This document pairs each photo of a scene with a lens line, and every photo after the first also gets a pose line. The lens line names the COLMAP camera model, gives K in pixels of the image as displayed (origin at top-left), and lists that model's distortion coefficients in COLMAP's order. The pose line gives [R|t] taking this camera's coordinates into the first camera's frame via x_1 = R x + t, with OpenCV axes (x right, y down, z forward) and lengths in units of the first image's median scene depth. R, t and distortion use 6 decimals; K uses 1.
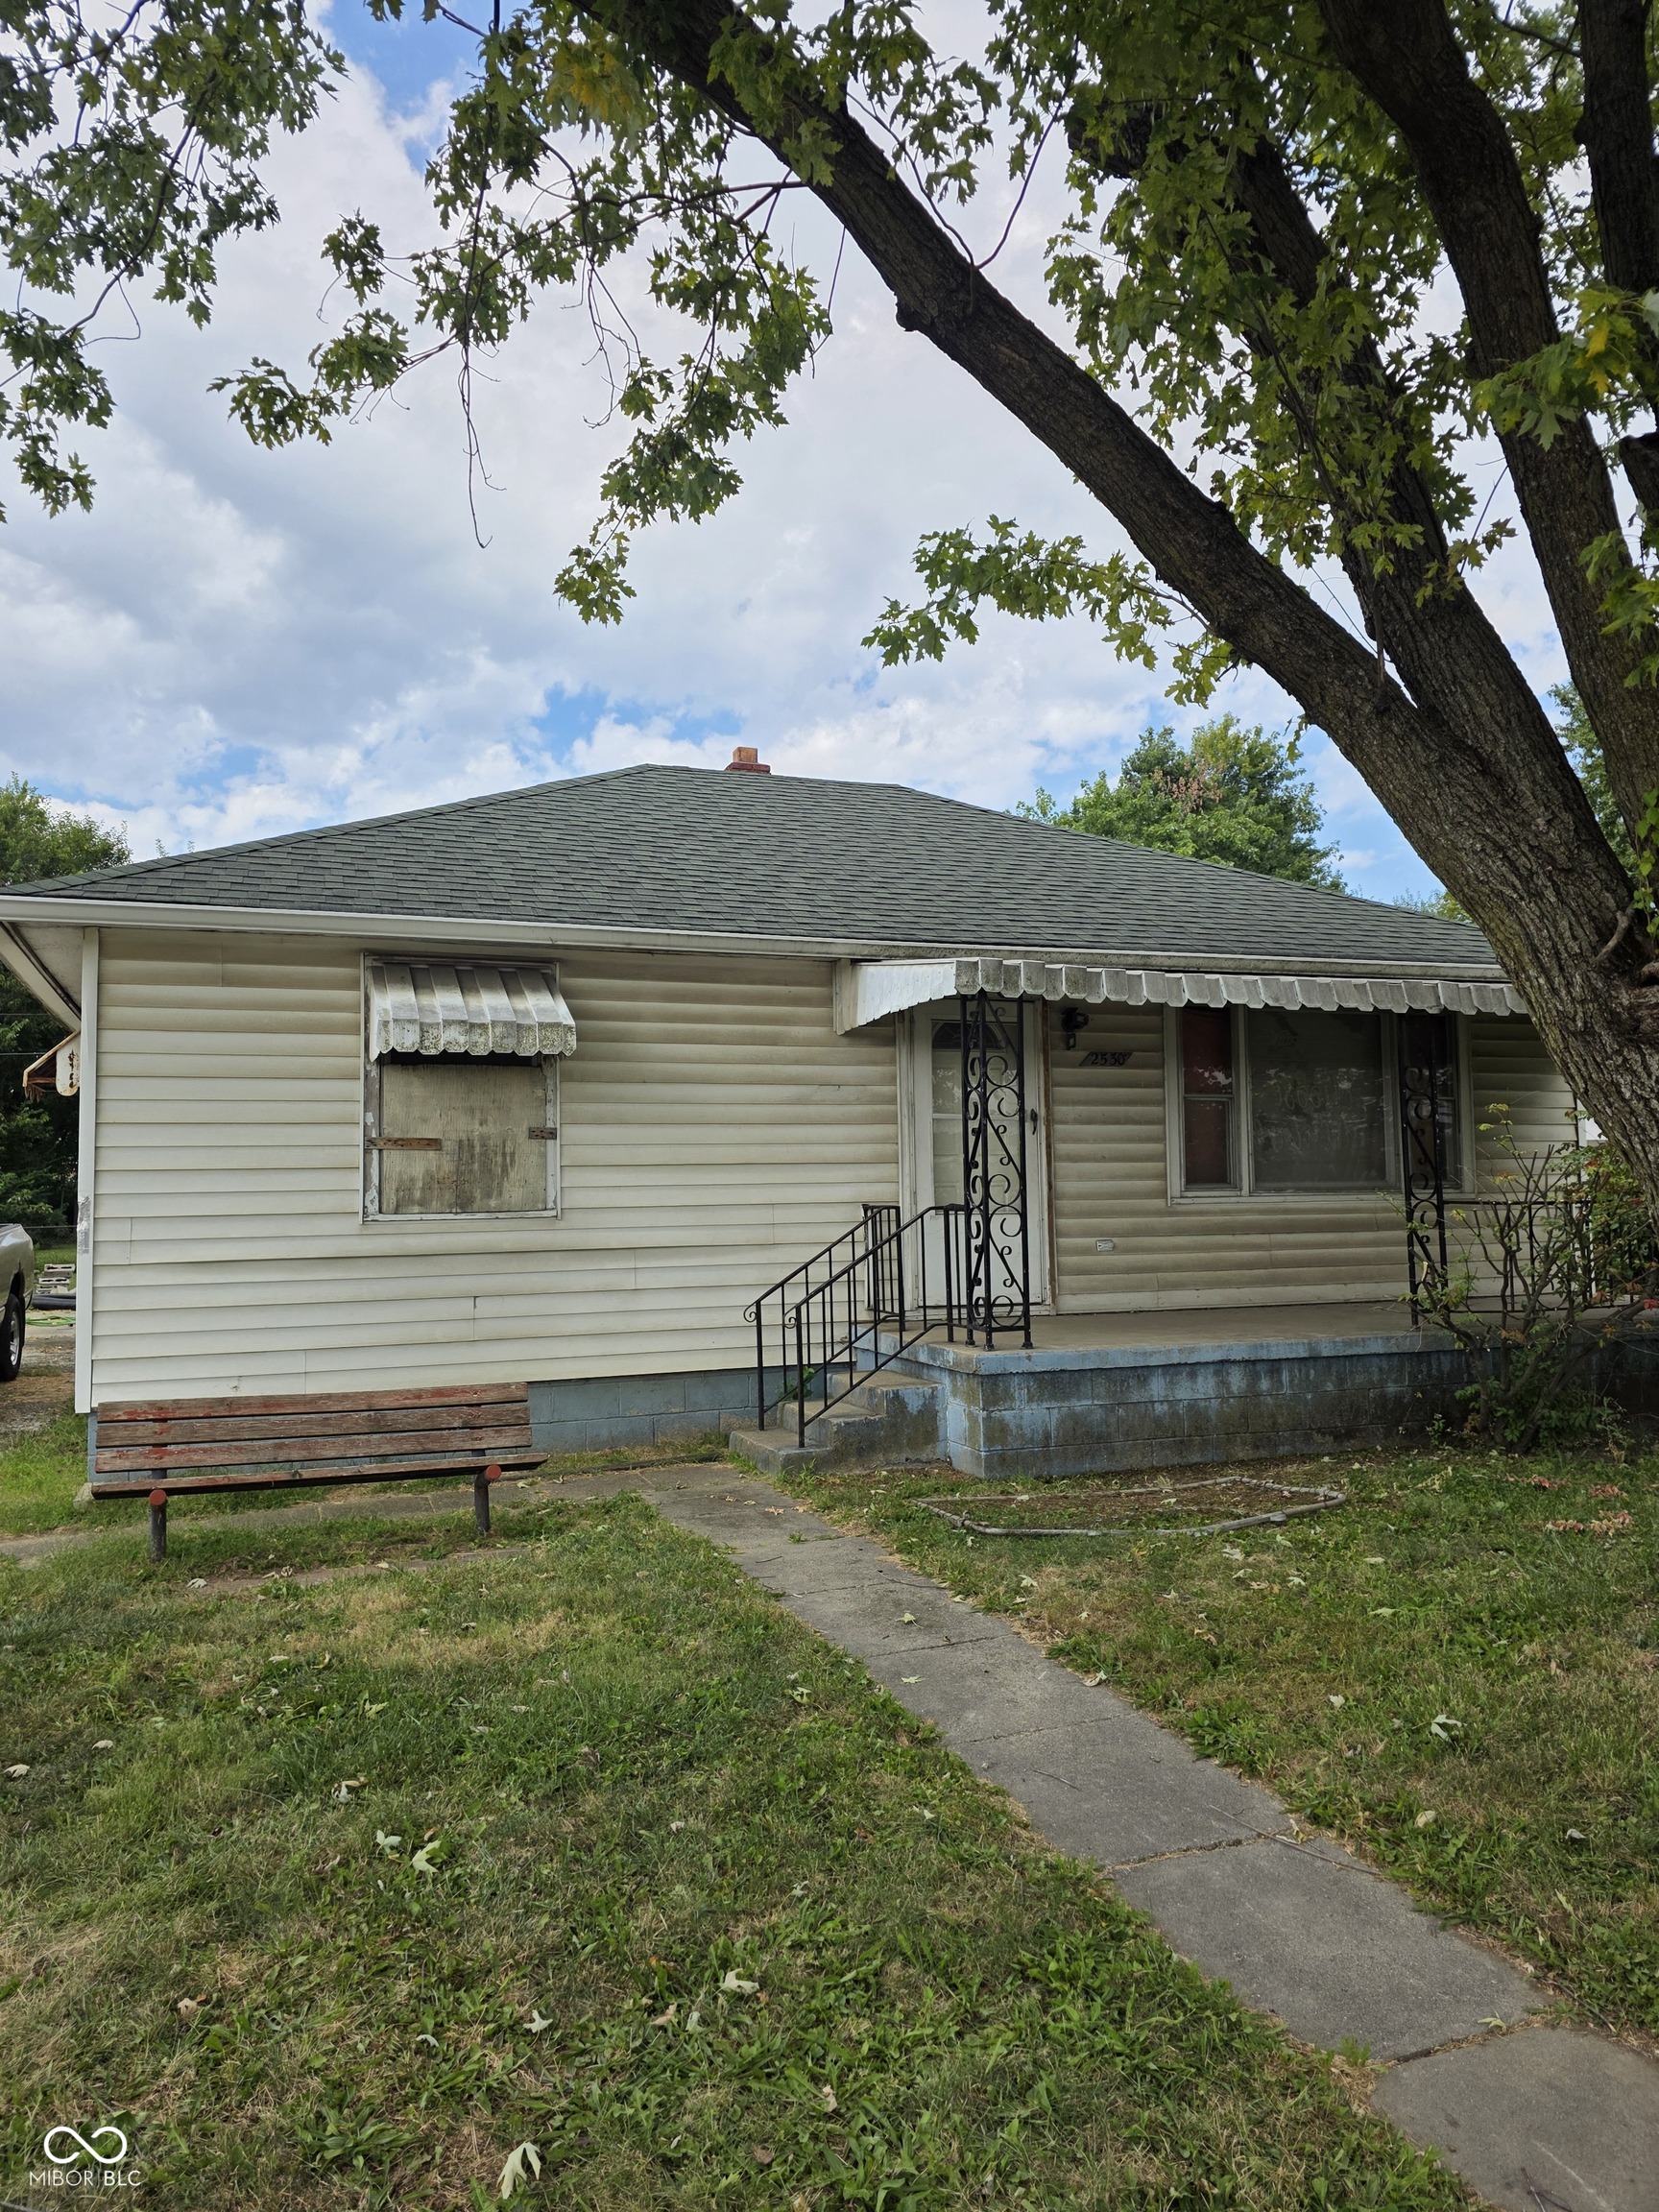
lens RADIAL K [[1460.6, 0, 829.5], [0, 1460.6, 1106.0], [0, 0, 1]] dist [0.080085, -0.000448]
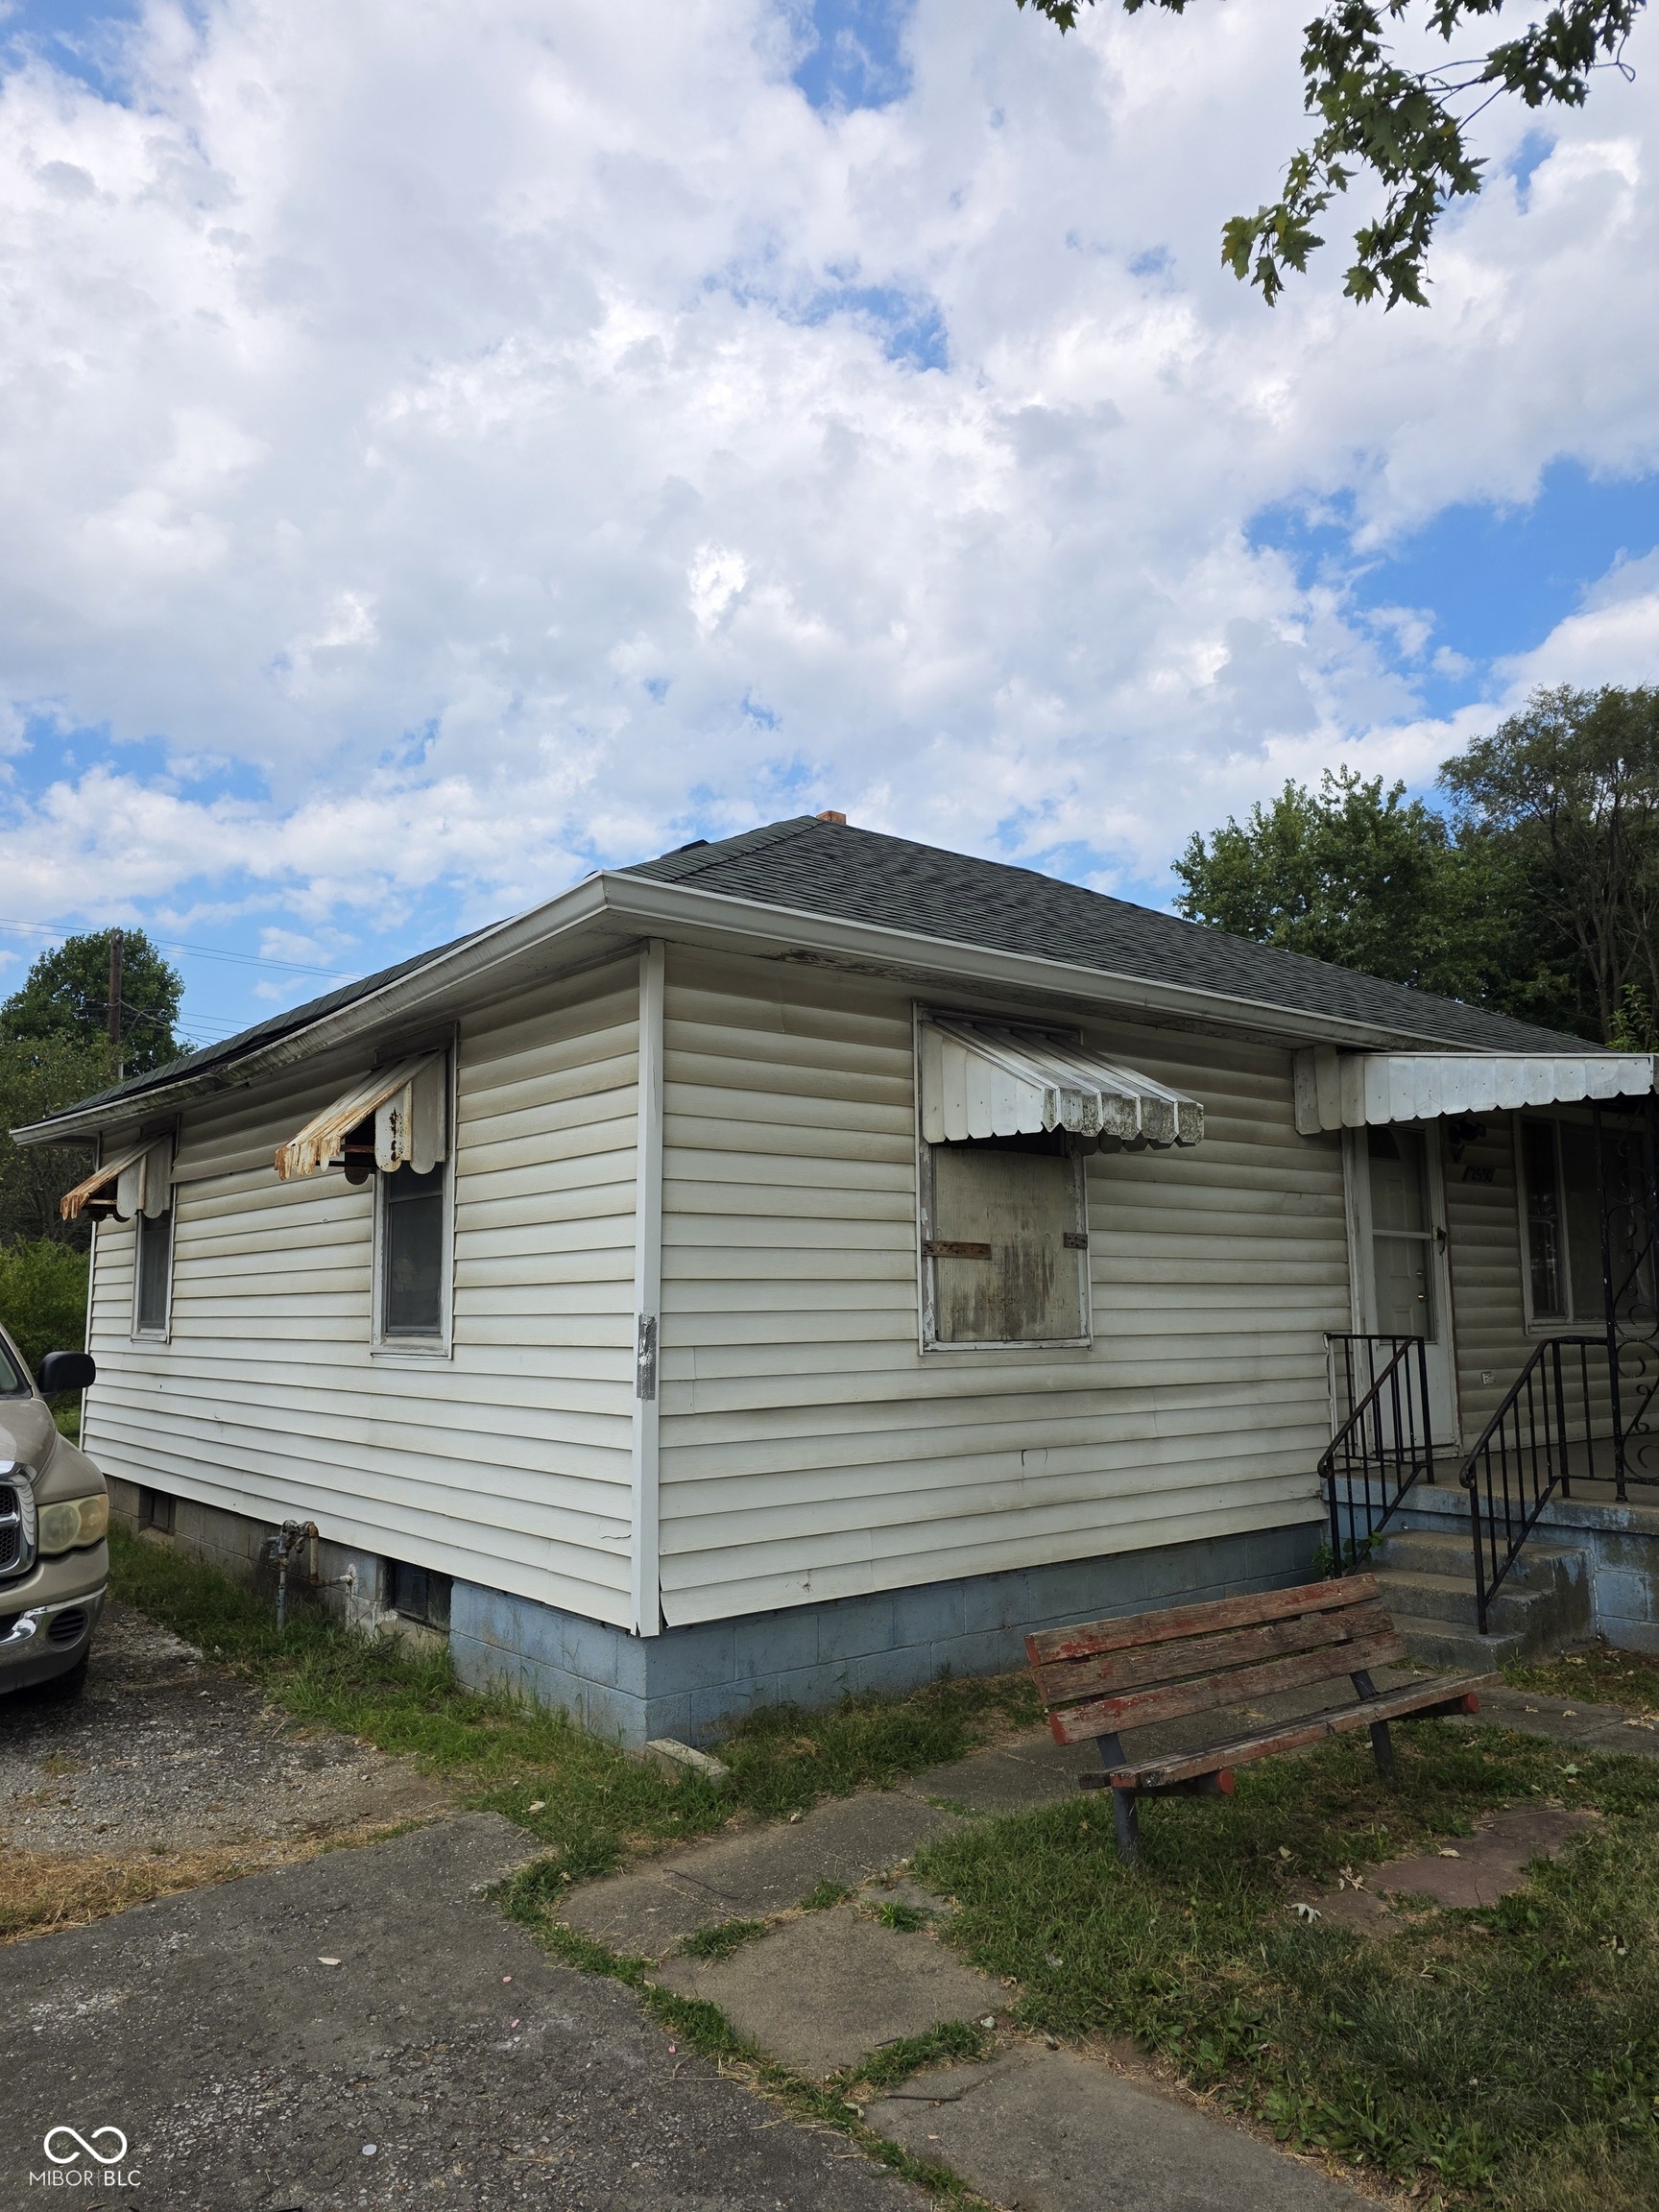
lens RADIAL K [[1535.1, 0, 829.5], [0, 1535.1, 1106.0], [0, 0, 1]] dist [0.003838, 0.001378]
pose [[0.952210, 0.051239, 0.301115, -0.599747], [-0.029234, 0.996592, -0.077138, 0.014324], [-0.304041, 0.064649, 0.950463, 0.249200]]
